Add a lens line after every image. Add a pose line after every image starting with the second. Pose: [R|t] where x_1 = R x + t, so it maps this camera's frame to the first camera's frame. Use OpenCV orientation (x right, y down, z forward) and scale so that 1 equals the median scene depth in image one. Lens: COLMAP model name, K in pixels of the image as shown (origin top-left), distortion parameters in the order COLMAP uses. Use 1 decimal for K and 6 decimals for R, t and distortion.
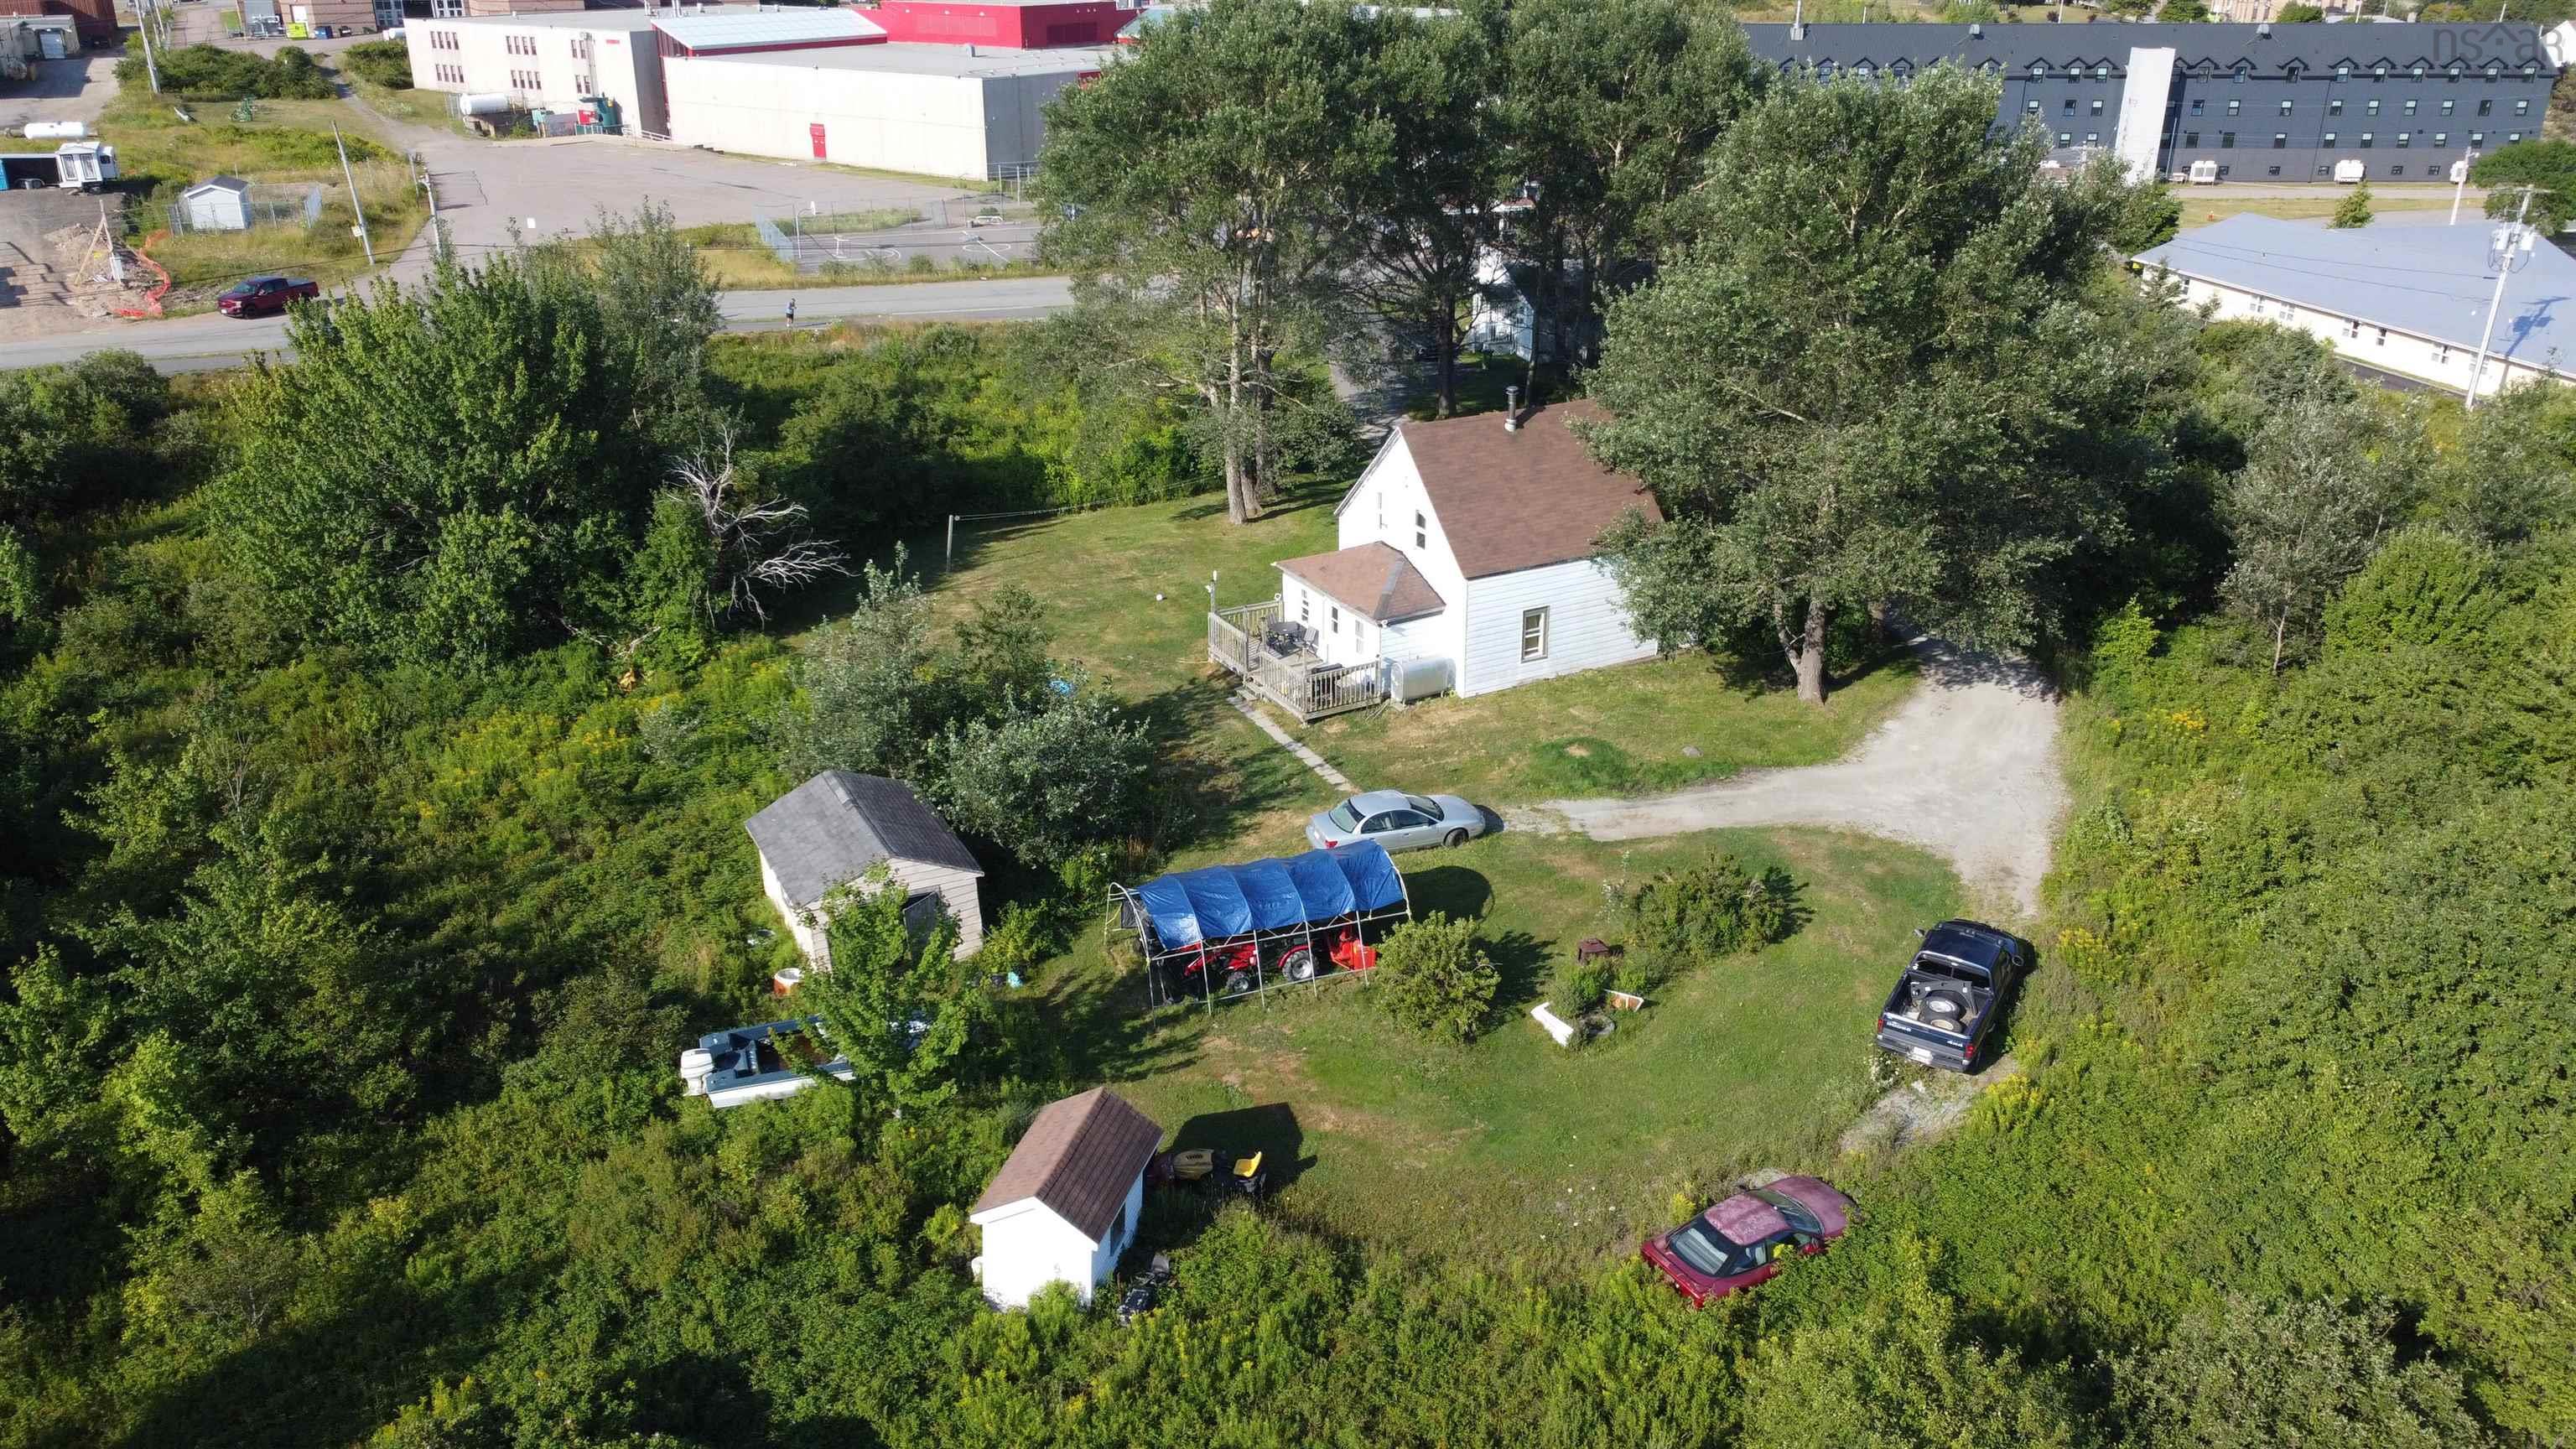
lens RADIAL K [[1933.9, 0, 1288.0], [0, 1933.9, 724.5], [0, 0, 1]] dist [-0.004304, 0.004856]
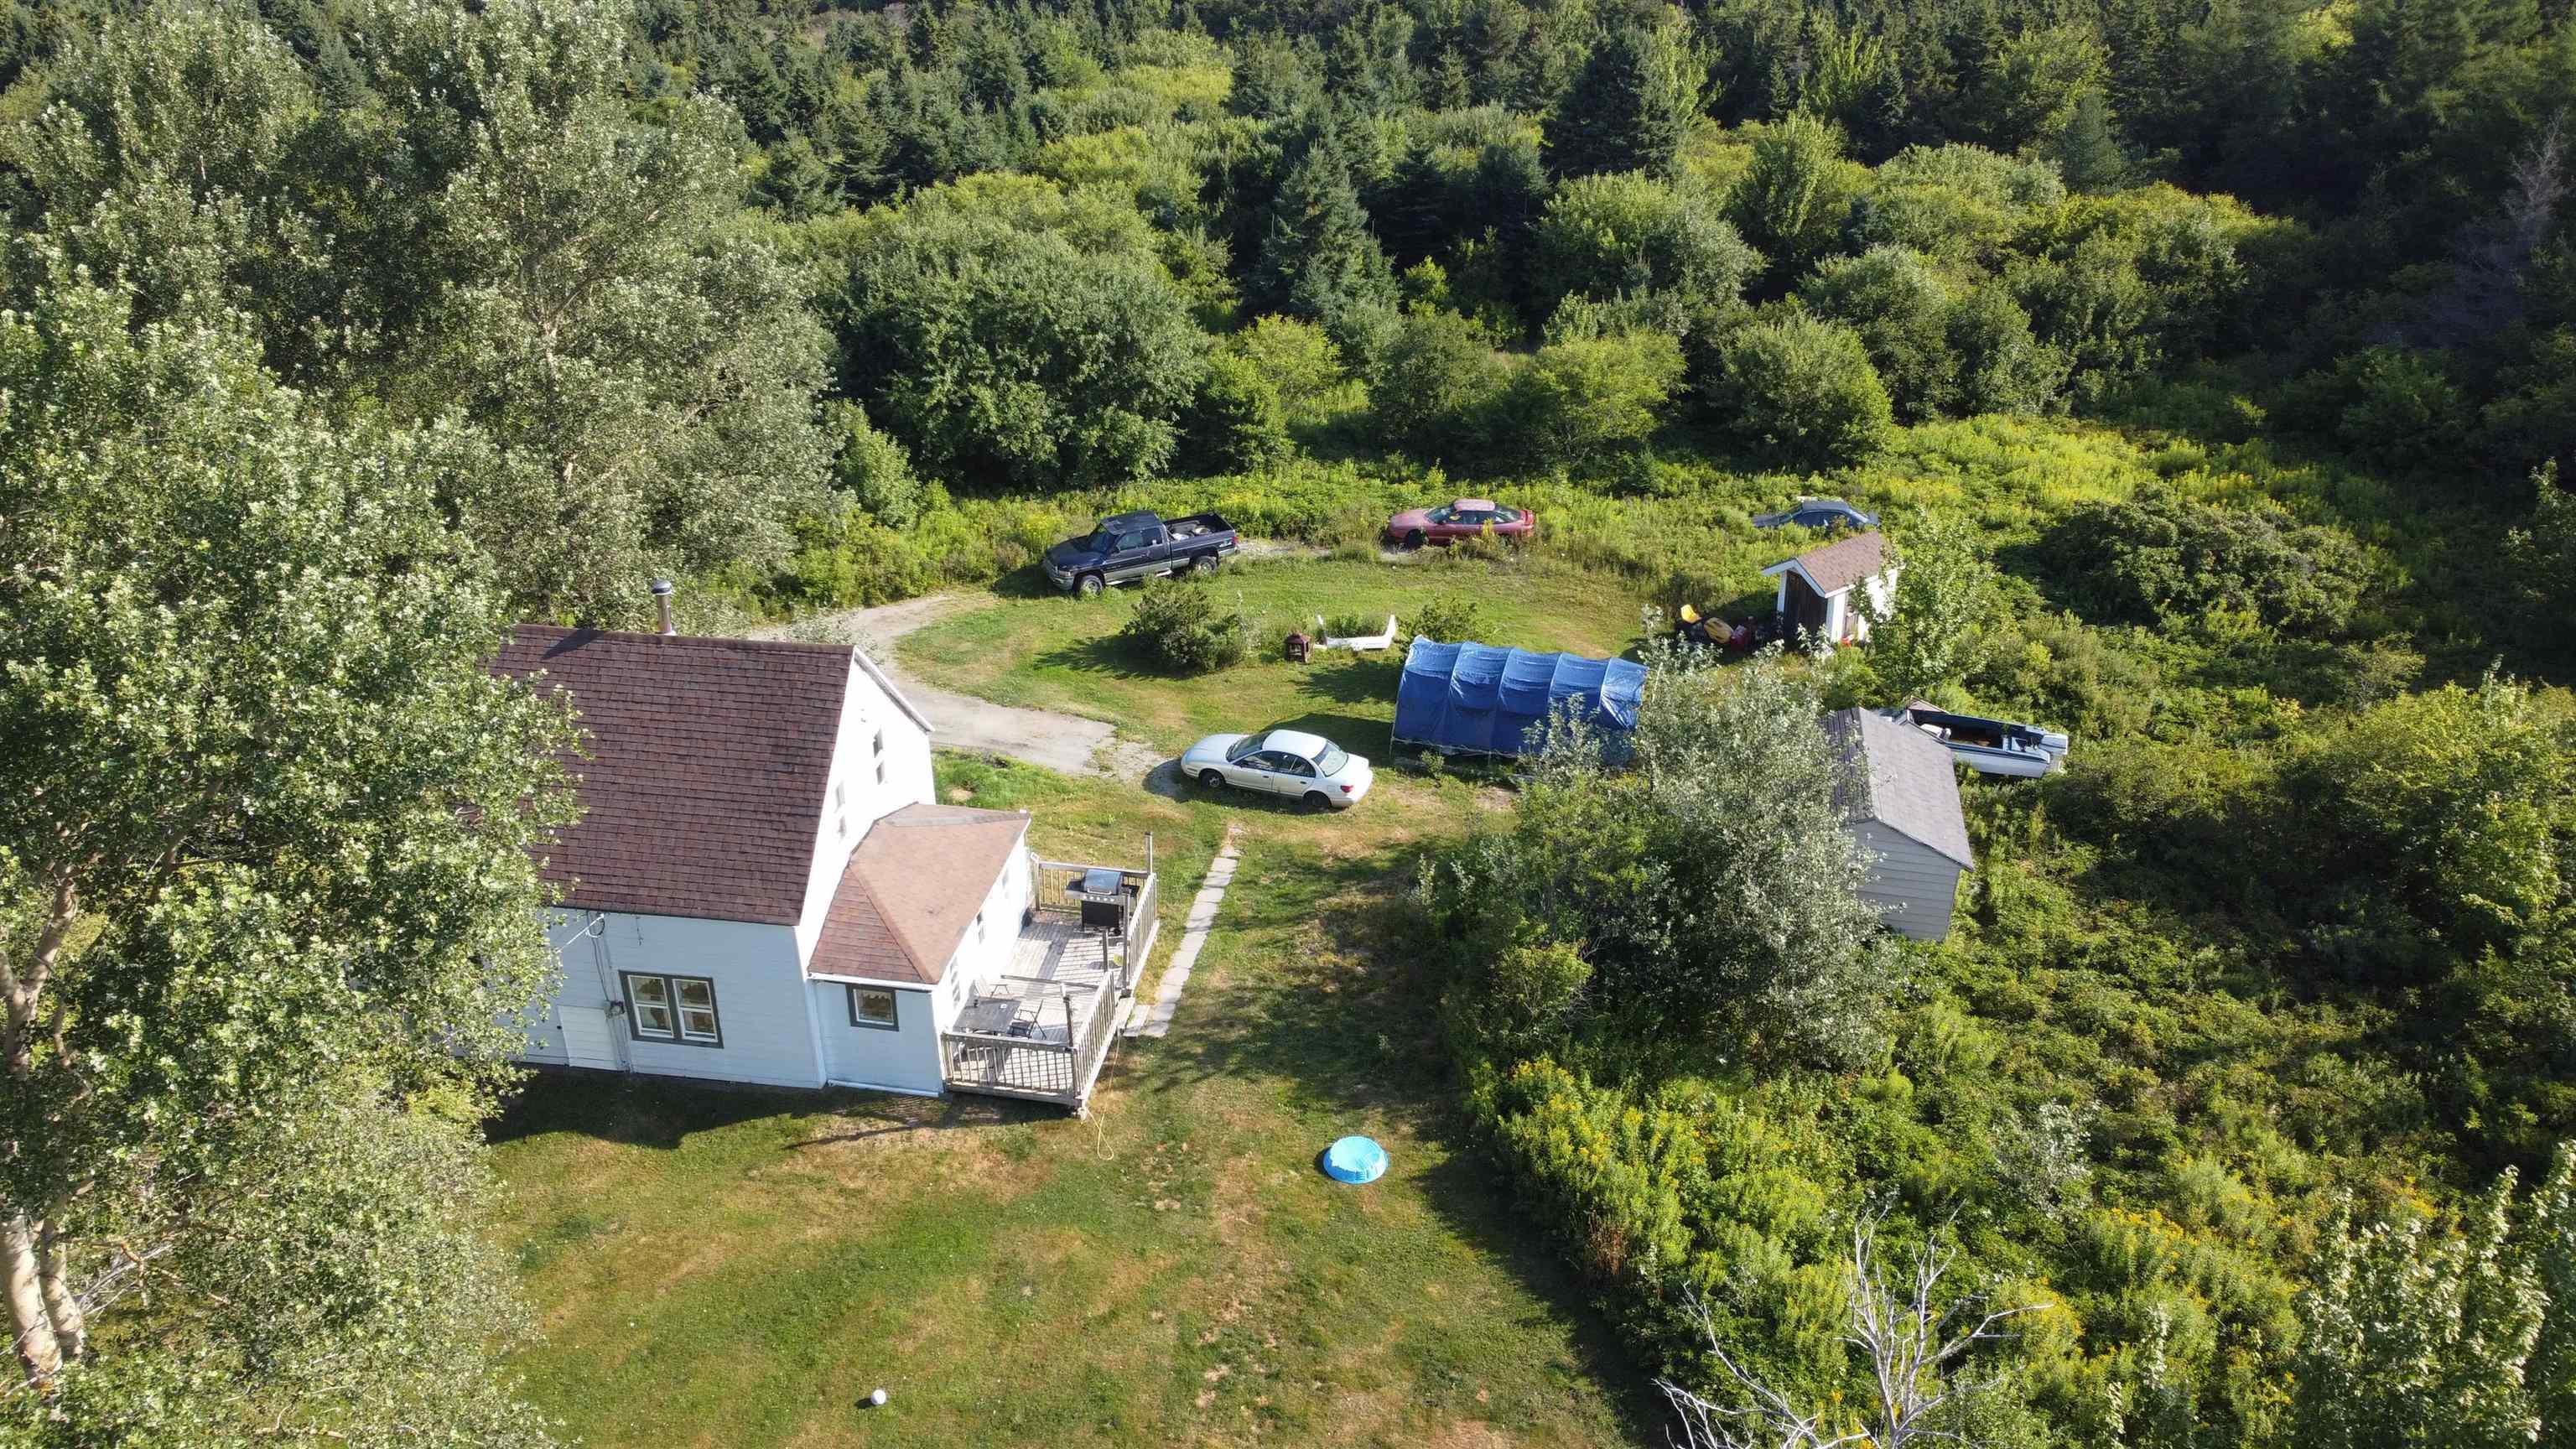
lens RADIAL K [[1933.9, 0, 1288.0], [0, 1933.9, 724.5], [0, 0, 1]] dist [-0.004304, 0.004856]
pose [[-0.784549, -0.287642, 0.549314, -0.393953], [0.242941, 0.672475, 0.699111, -0.530164], [-0.570494, 0.681937, -0.457710, 1.214163]]
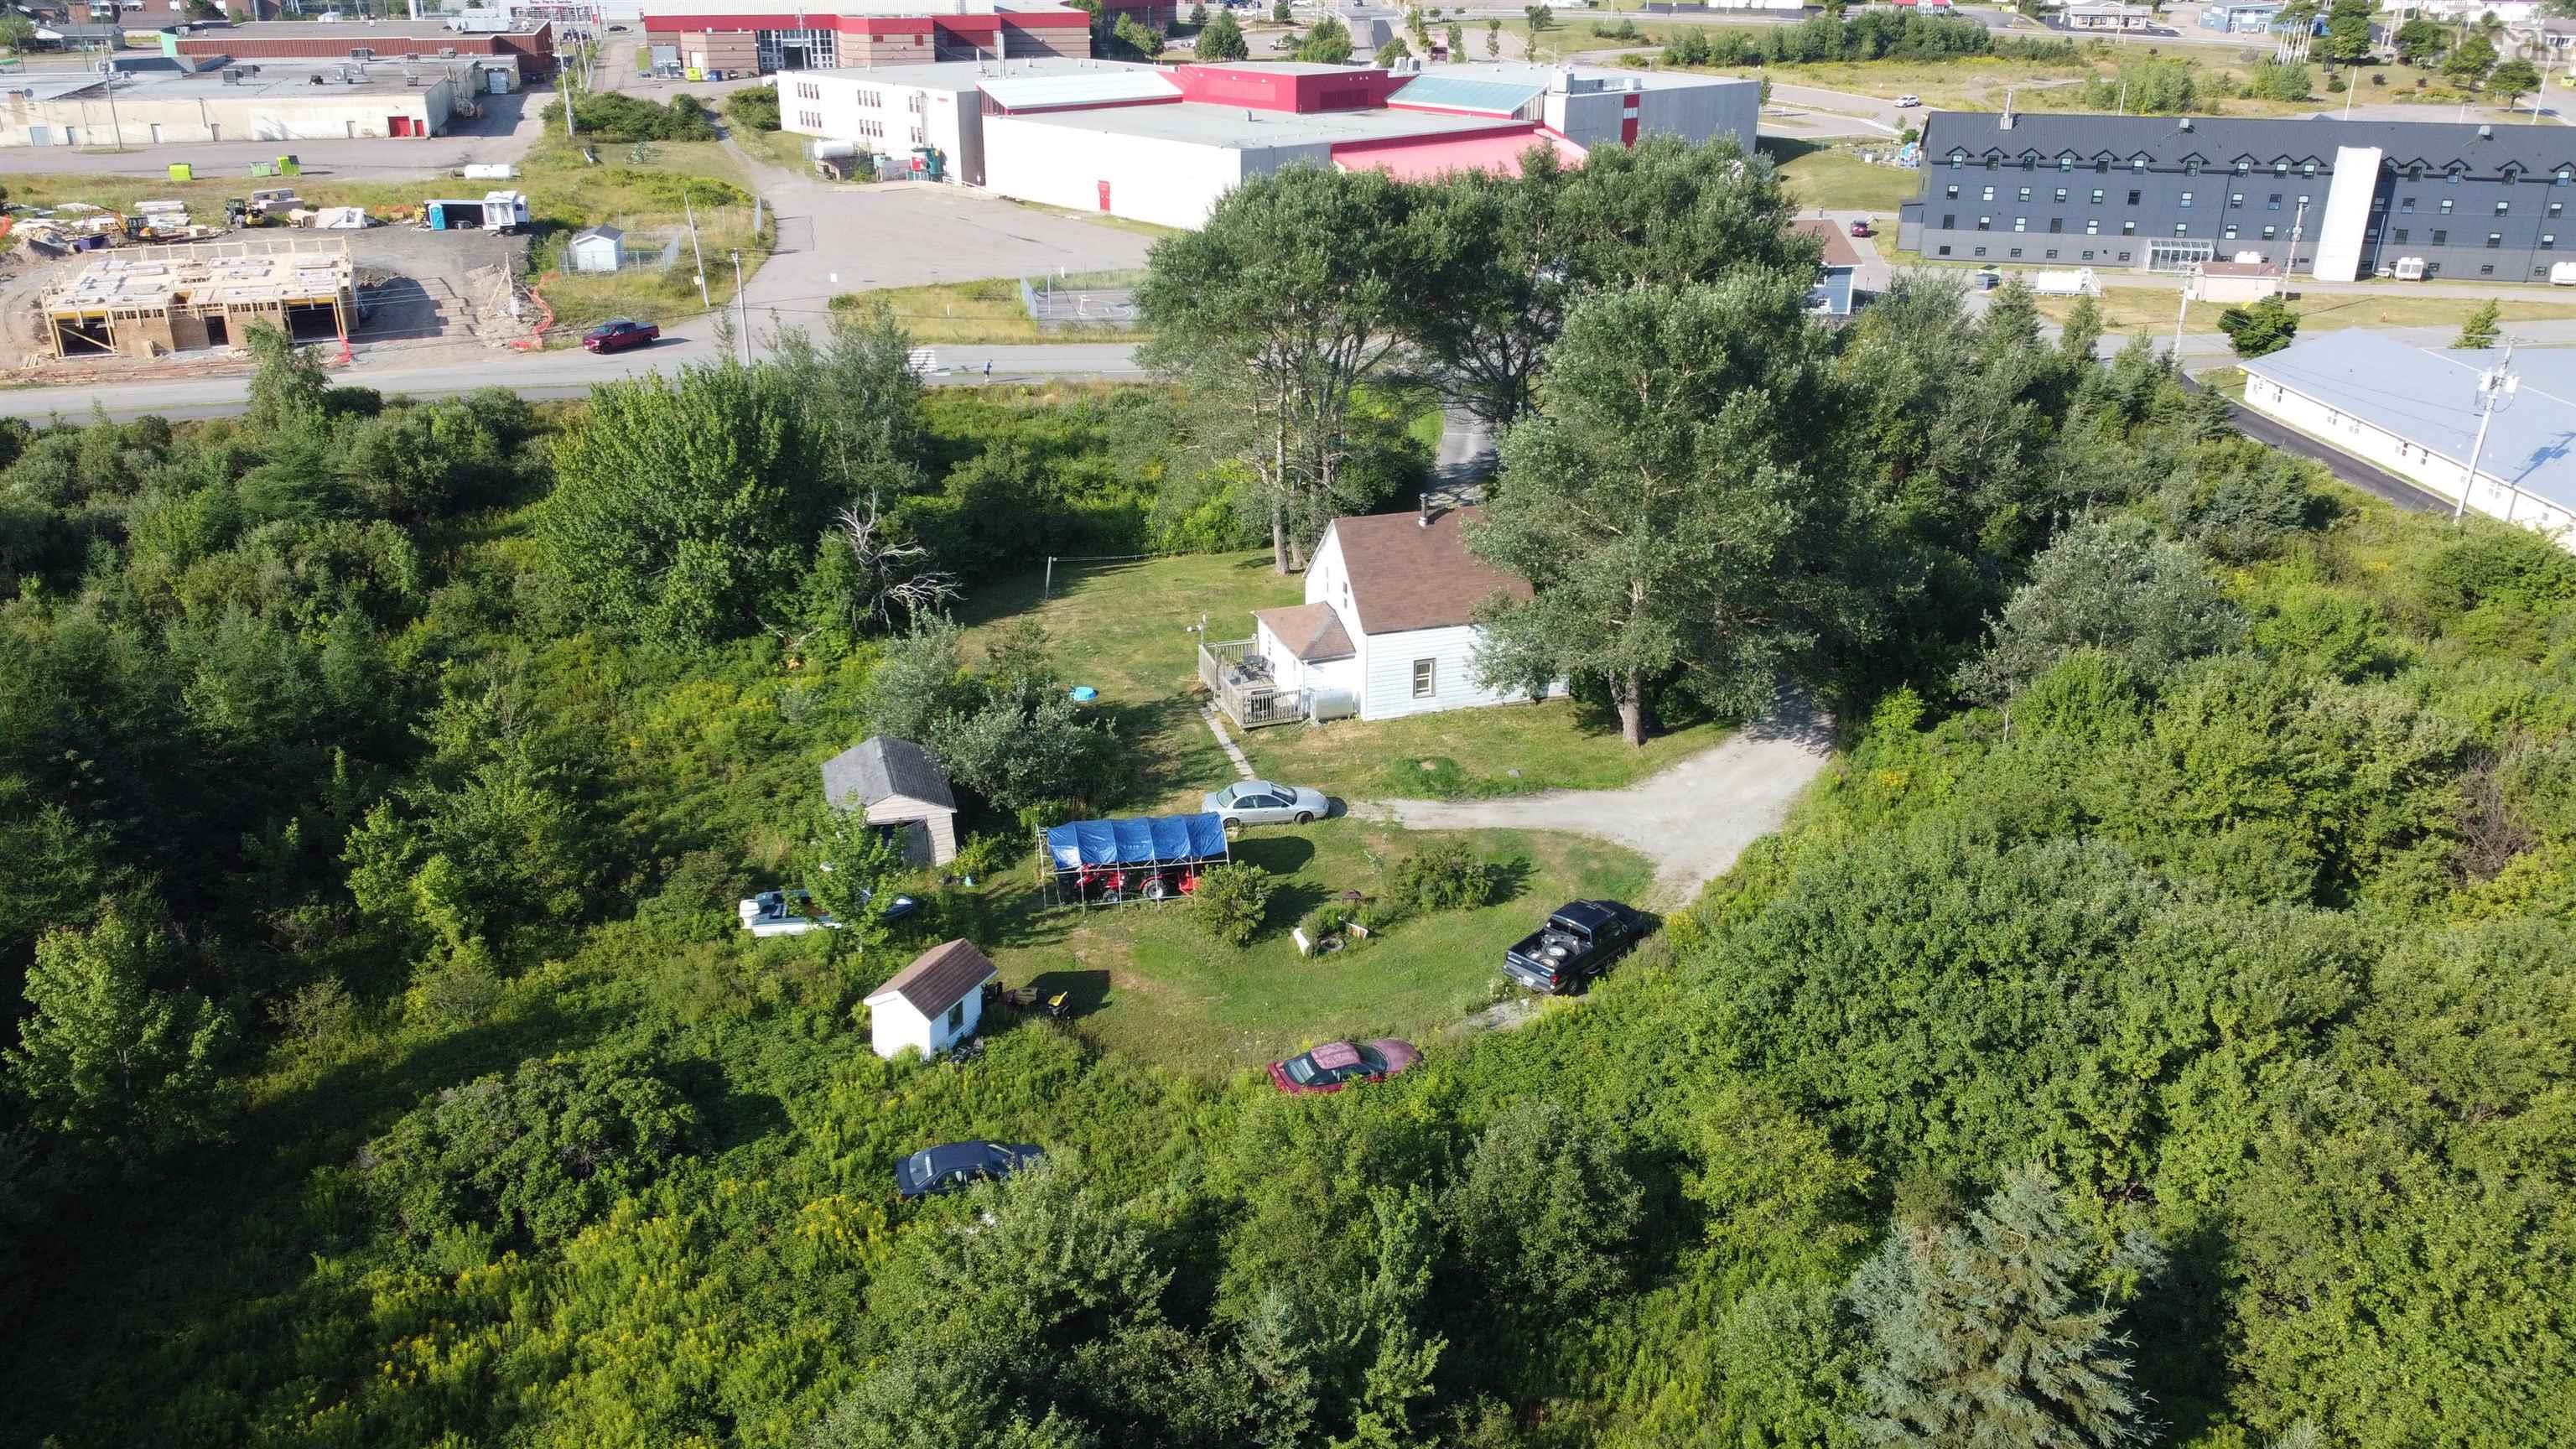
lens RADIAL K [[1916.2, 0, 1288.0], [0, 1916.2, 724.5], [0, 0, 1]] dist [0.003205, -0.003968]
pose [[0.983754, 0.075793, -0.162738, 0.256106], [-0.076264, 0.997082, 0.003359, -0.011683], [0.162518, 0.009106, 0.986664, -0.337192]]
